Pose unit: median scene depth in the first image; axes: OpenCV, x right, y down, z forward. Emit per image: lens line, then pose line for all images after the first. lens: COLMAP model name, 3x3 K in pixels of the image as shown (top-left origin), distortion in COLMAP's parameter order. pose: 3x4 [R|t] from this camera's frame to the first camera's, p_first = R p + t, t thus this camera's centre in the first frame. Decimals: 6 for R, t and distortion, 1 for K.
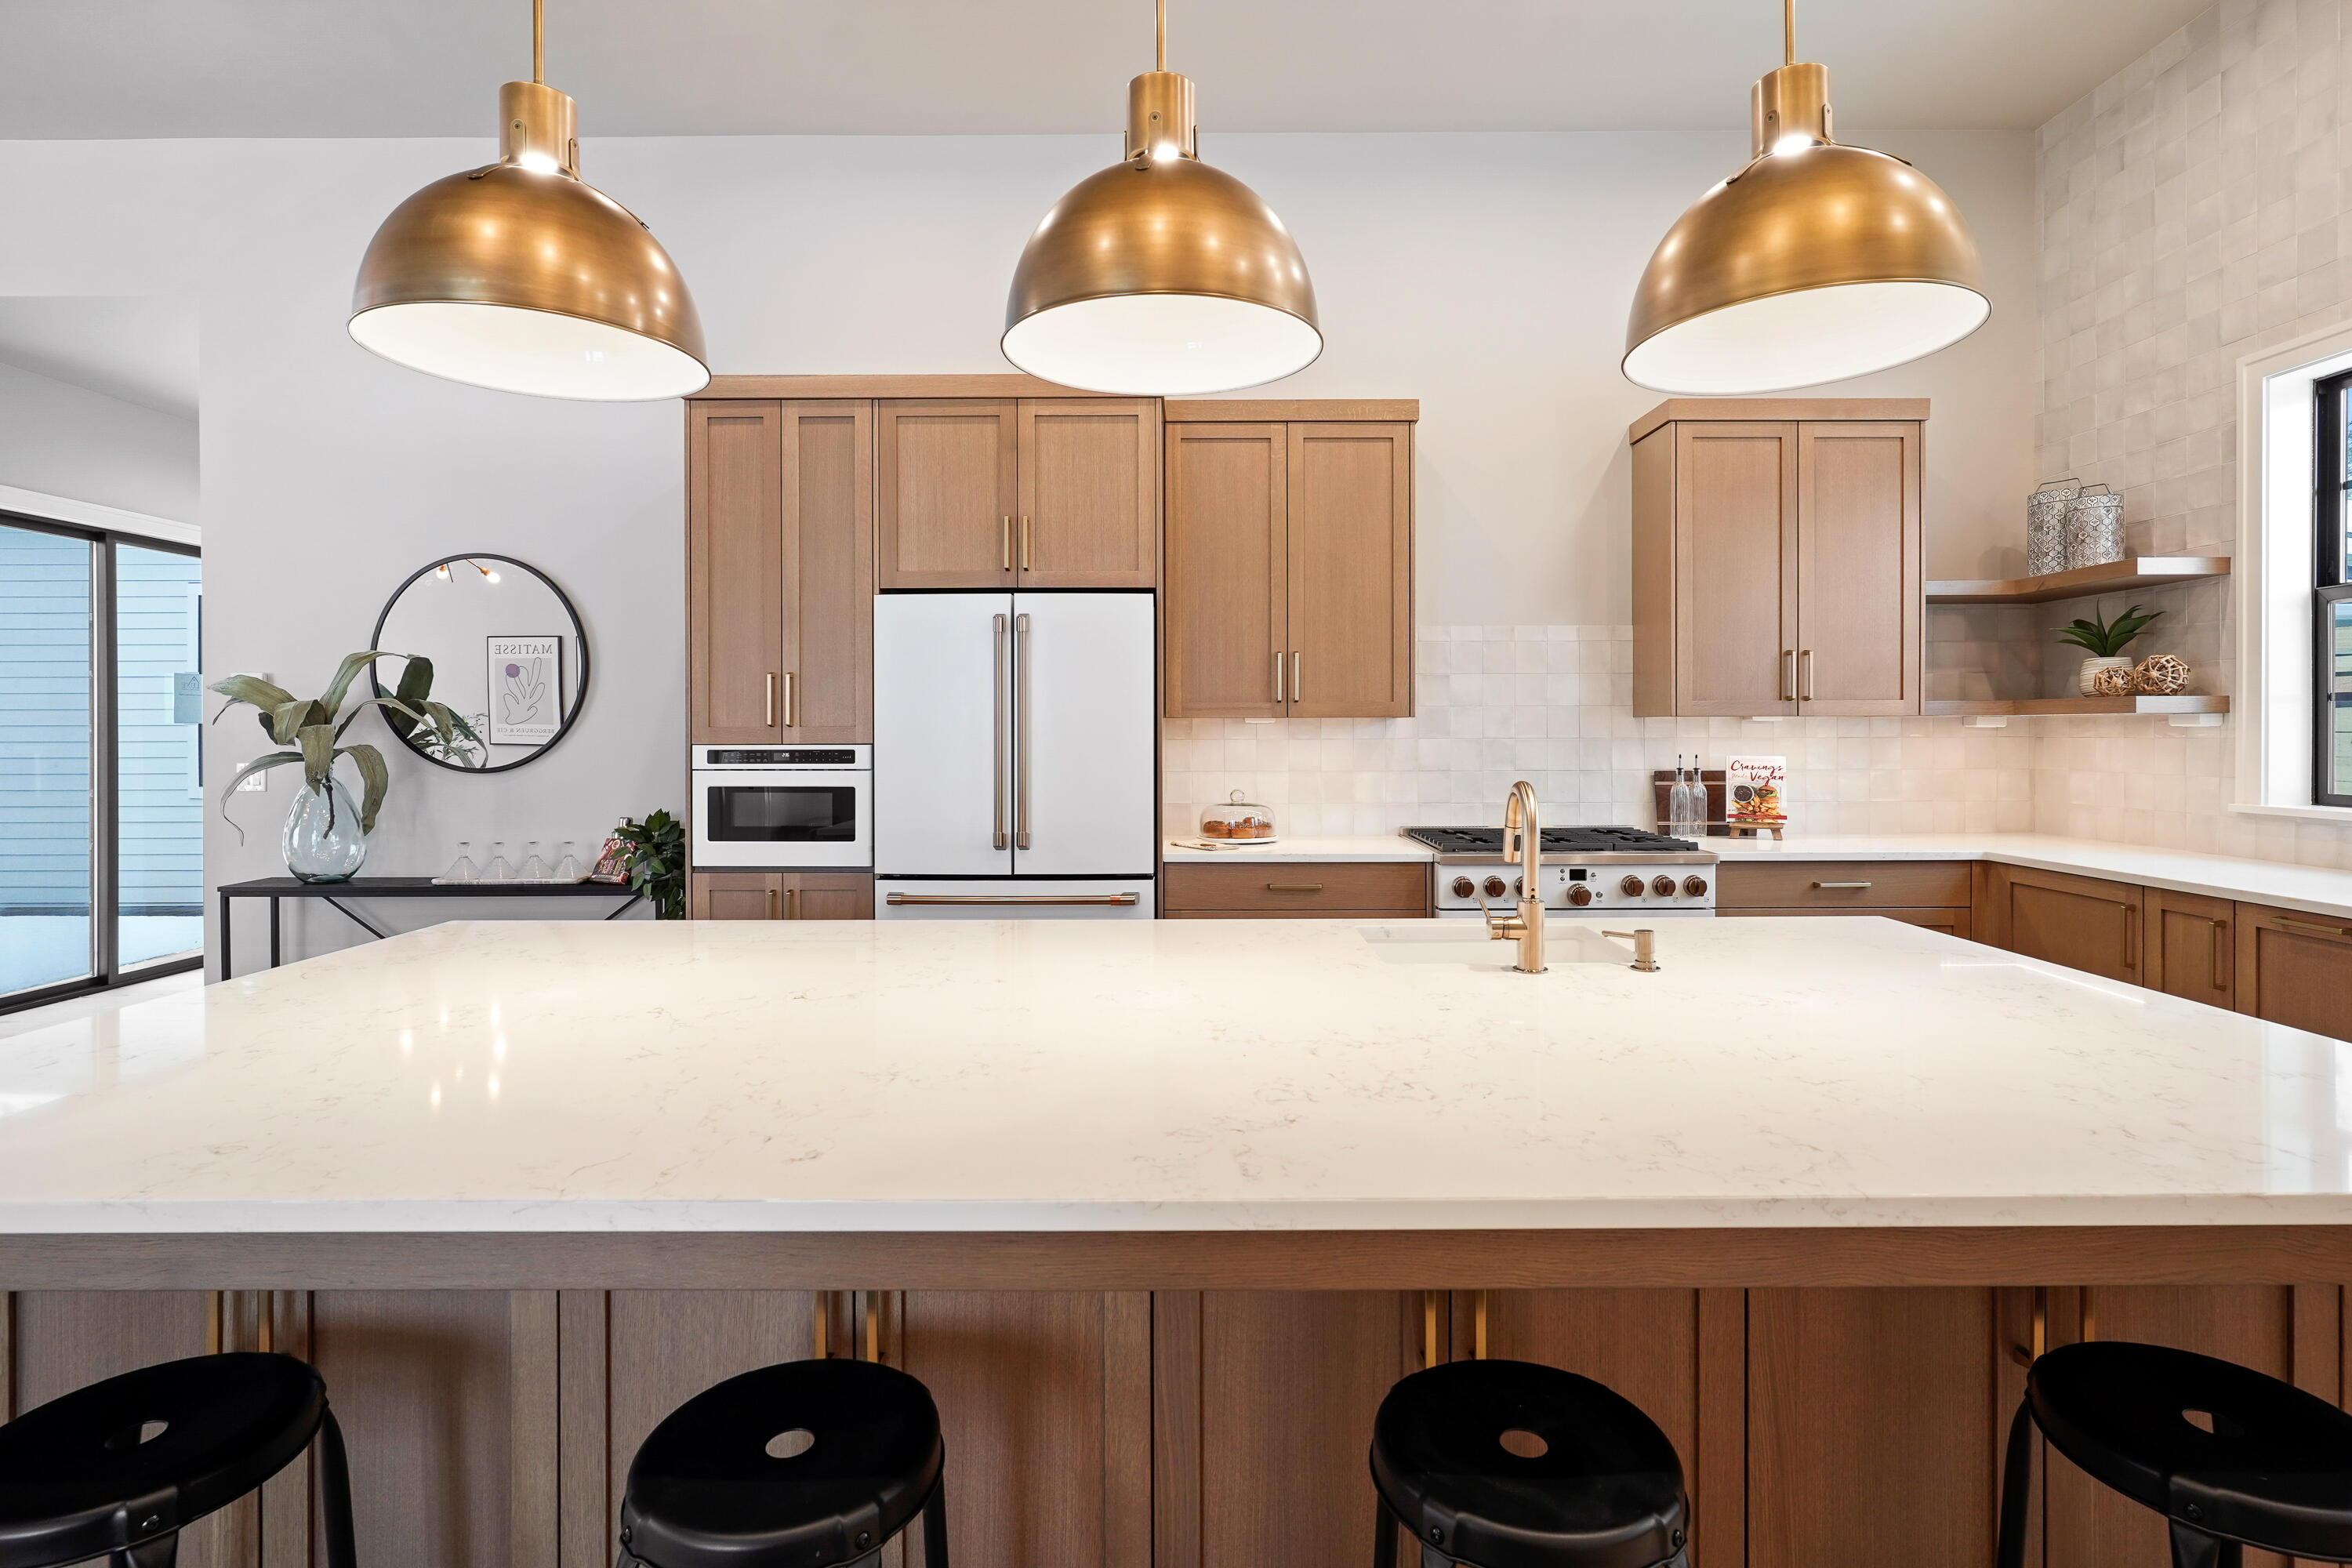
lens RADIAL K [[1133.4, 0, 1183.1], [0, 1133.4, 738.2], [0, 0, 1]] dist [-0.009500, 0.003685]
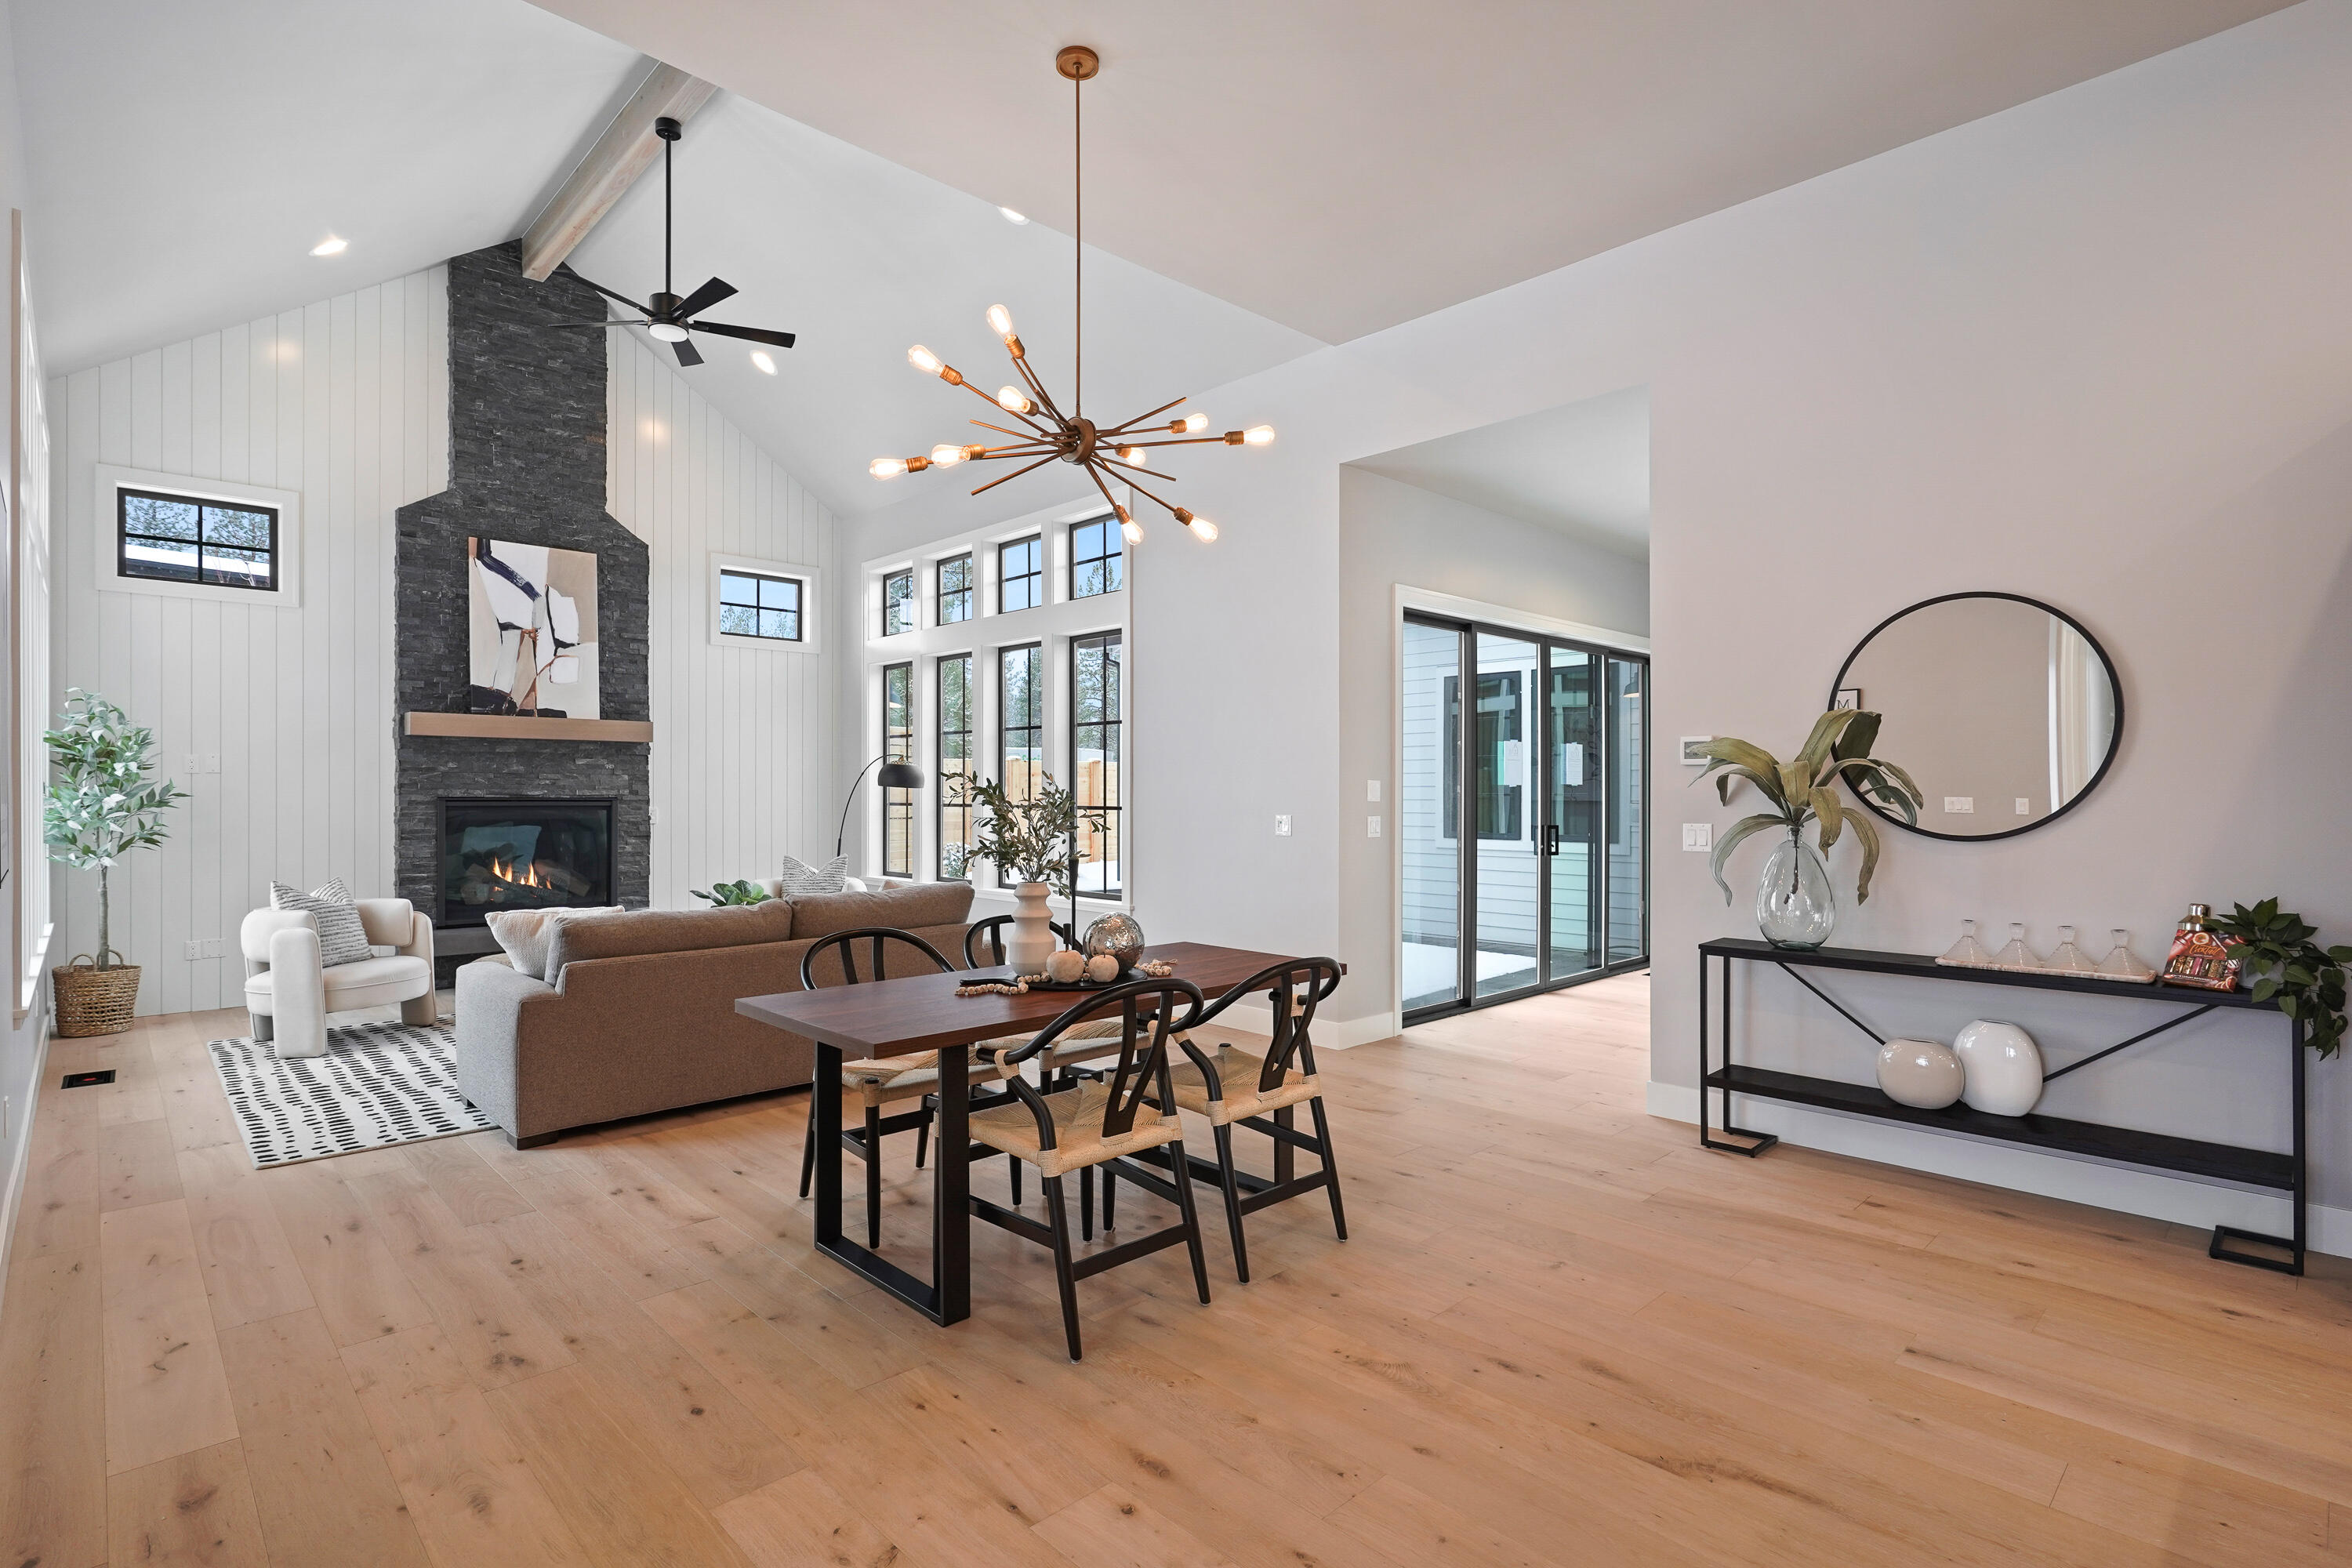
lens RADIAL K [[1133.4, 0, 1169.7], [0, 1133.4, 791.3], [0, 0, 1]] dist [-0.009500, 0.003685]
pose [[0.692715, 0.001358, -0.721210, -0.485612], [-0.005630, 0.999978, -0.003525, -0.000966], [0.721189, 0.006502, 0.692708, -0.063635]]
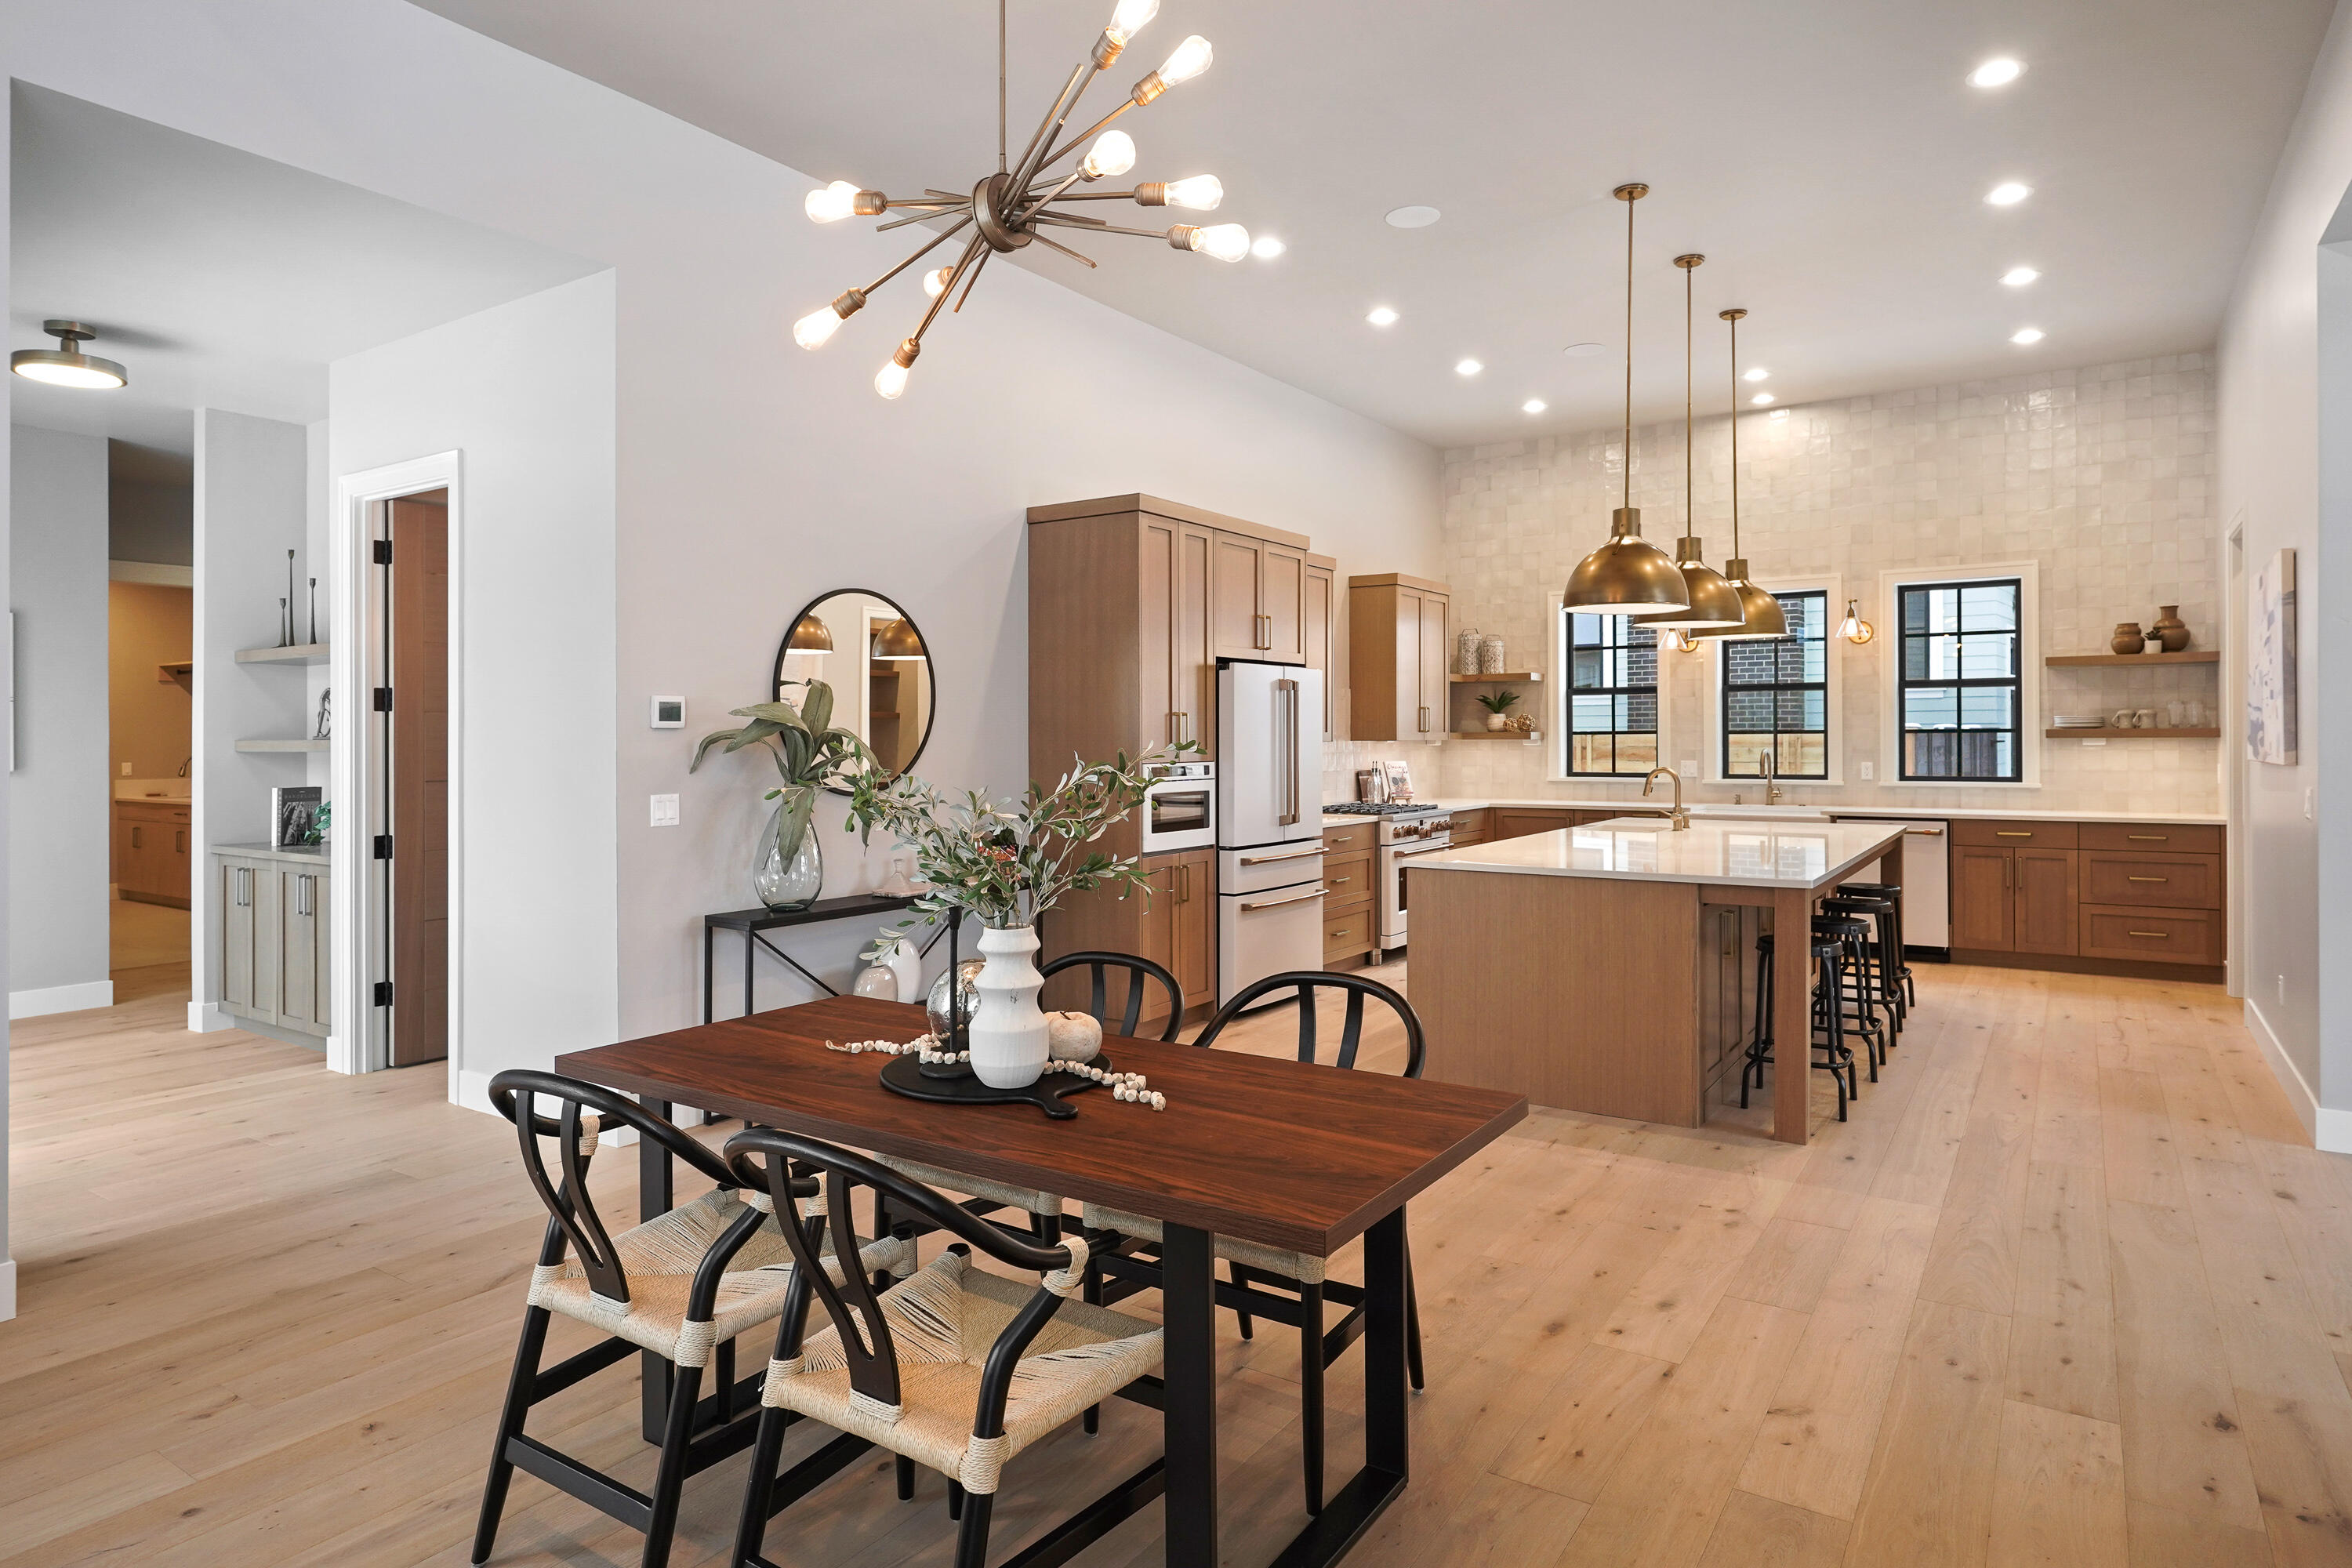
lens RADIAL K [[1324.9, 0, 1167.4], [0, 1324.9, 750.2], [0, 0, 1]] dist [-0.009079, 0.003879]
pose [[0.563959, -0.008781, 0.825756, -1.734628], [0.008306, 0.999953, 0.004961, -0.018582], [-0.825761, 0.004061, 0.564005, 0.073679]]
